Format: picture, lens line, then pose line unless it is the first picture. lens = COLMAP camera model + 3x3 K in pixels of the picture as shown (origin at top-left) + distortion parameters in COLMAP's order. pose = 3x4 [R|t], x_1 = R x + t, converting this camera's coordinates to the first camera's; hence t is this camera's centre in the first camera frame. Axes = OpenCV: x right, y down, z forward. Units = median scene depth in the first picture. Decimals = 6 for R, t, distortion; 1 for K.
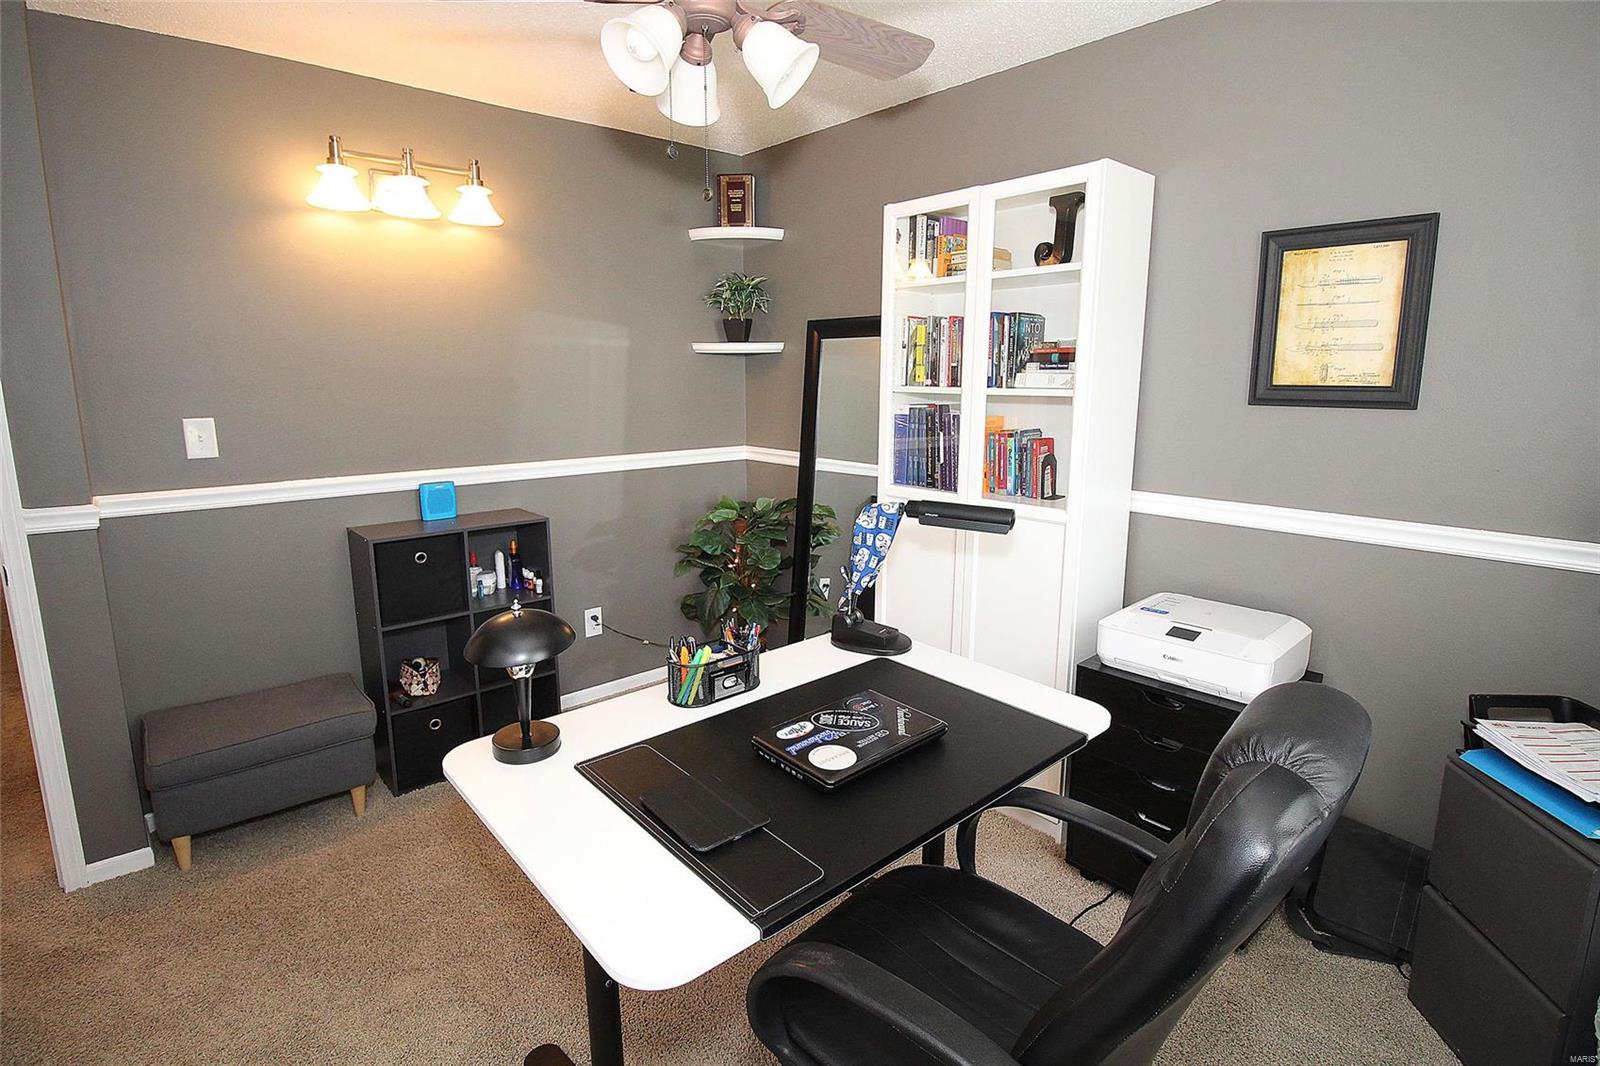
lens RADIAL K [[771.4, 0, 809.8], [0, 771.4, 512.1], [0, 0, 1]] dist [-0.014324, 0.000032]
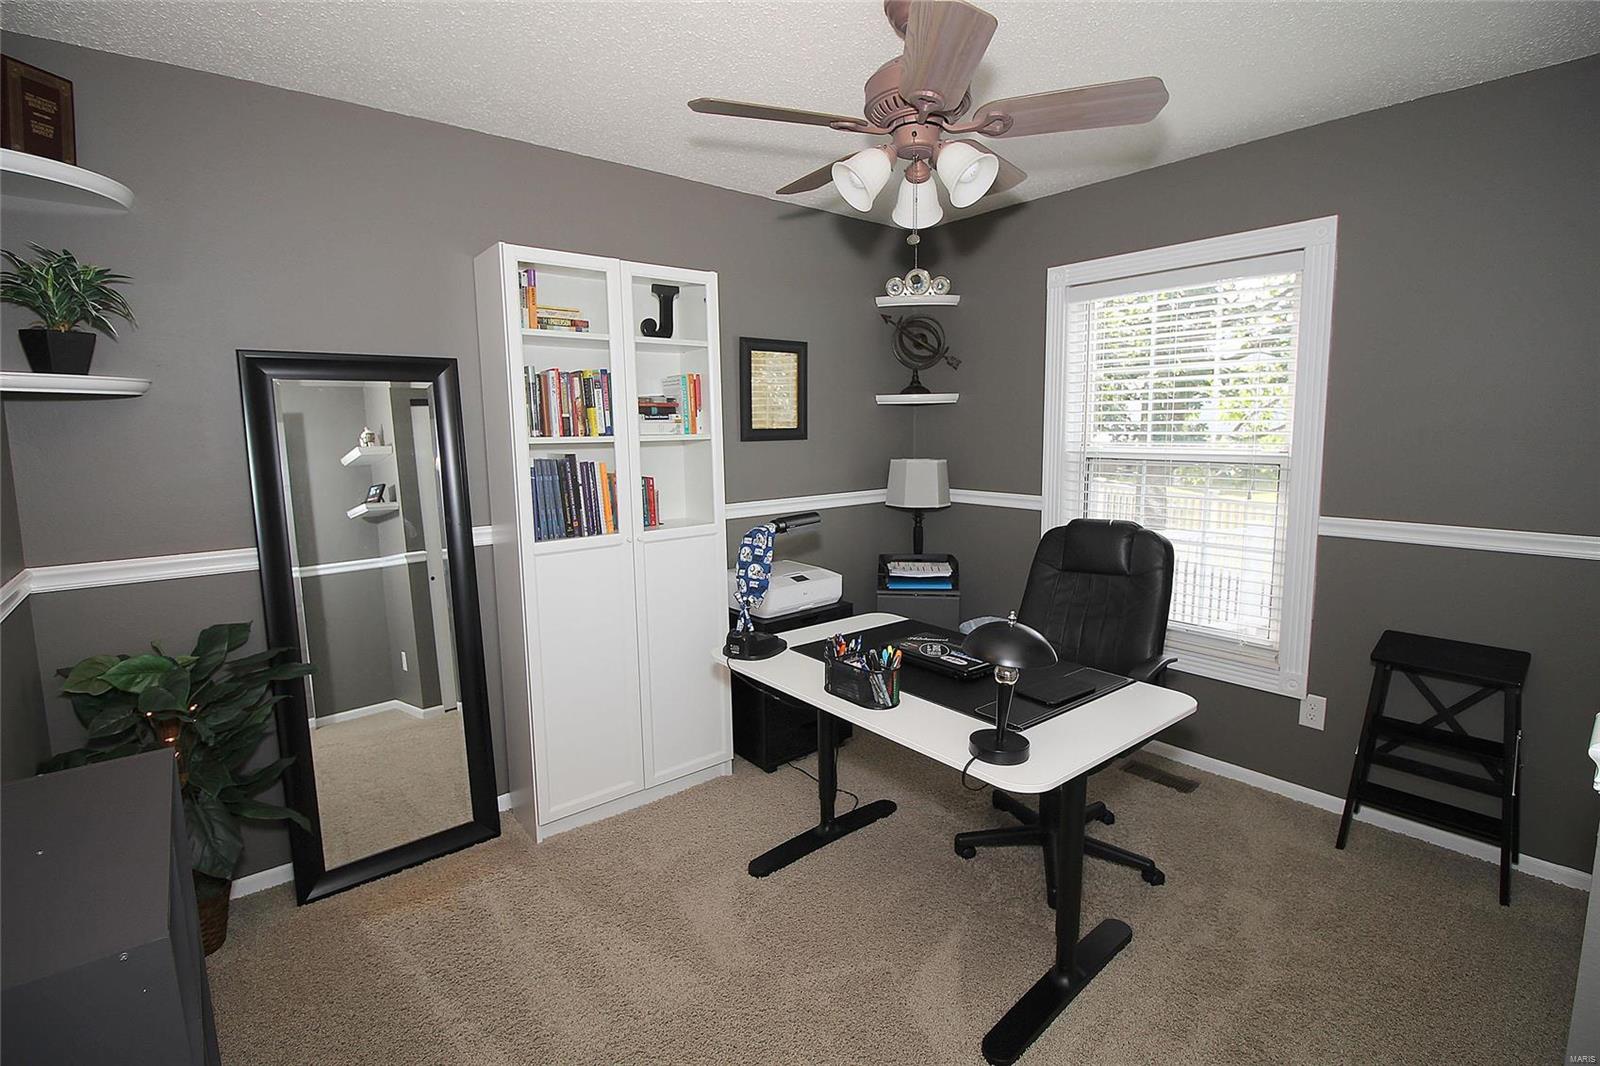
lens RADIAL K [[760.8, 0, 798.3], [0, 760.8, 512.9], [0, 0, 1]] dist [-0.021878, -0.000701]
pose [[0.061257, -0.116432, 0.991308, -0.975858], [0.184709, 0.977341, 0.103377, -0.132882], [-0.980882, 0.176771, 0.081375, 0.758393]]
